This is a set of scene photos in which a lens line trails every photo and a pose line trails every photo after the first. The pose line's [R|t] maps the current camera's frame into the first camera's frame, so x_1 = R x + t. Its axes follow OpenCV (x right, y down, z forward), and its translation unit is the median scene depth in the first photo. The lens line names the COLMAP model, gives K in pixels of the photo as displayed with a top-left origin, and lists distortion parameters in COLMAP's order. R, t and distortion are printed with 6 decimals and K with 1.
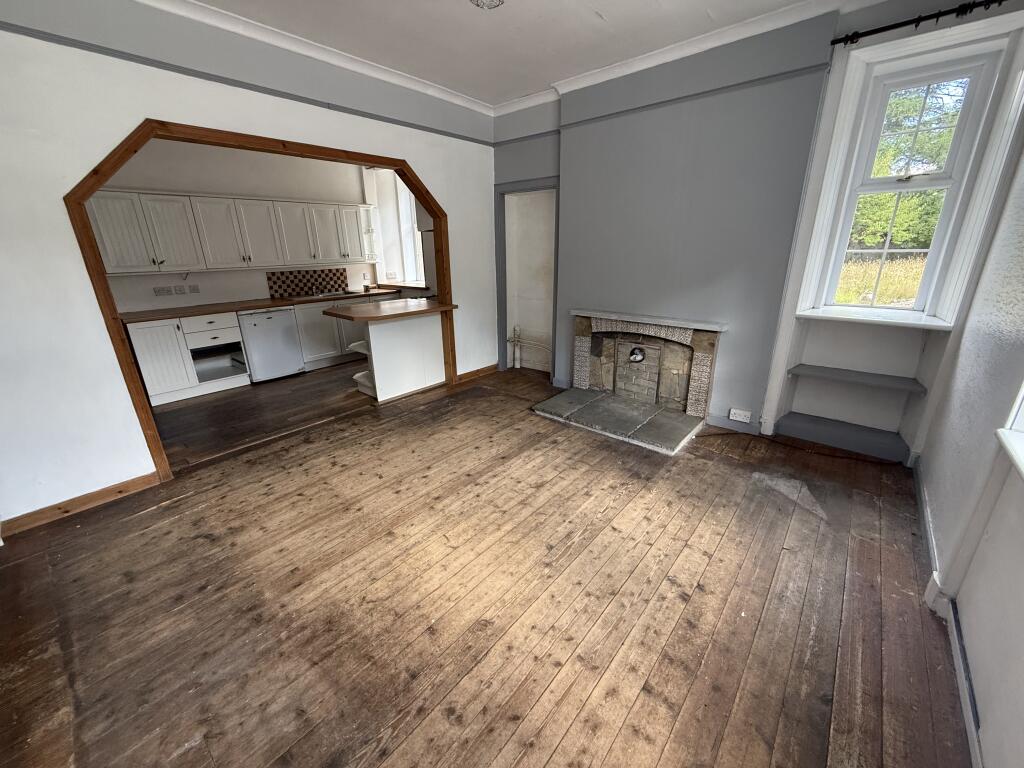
lens RADIAL K [[407.7, 0, 510.0], [0, 407.7, 383.1], [0, 0, 1]] dist [0.000849, -0.000388]
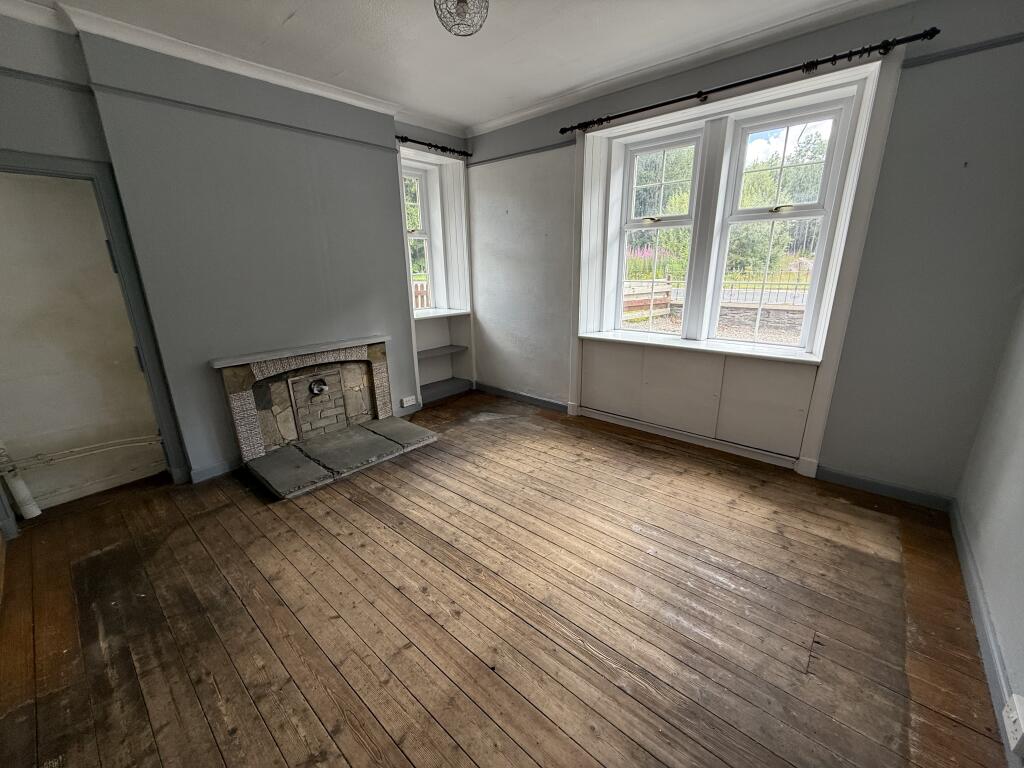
lens RADIAL K [[407.7, 0, 510.0], [0, 407.7, 383.1], [0, 0, 1]] dist [0.000849, -0.000388]
pose [[0.011863, -0.265915, 0.963923, -0.598544], [0.332164, 0.910297, 0.247034, -0.167877], [-0.943147, 0.317250, 0.099126, 0.507948]]
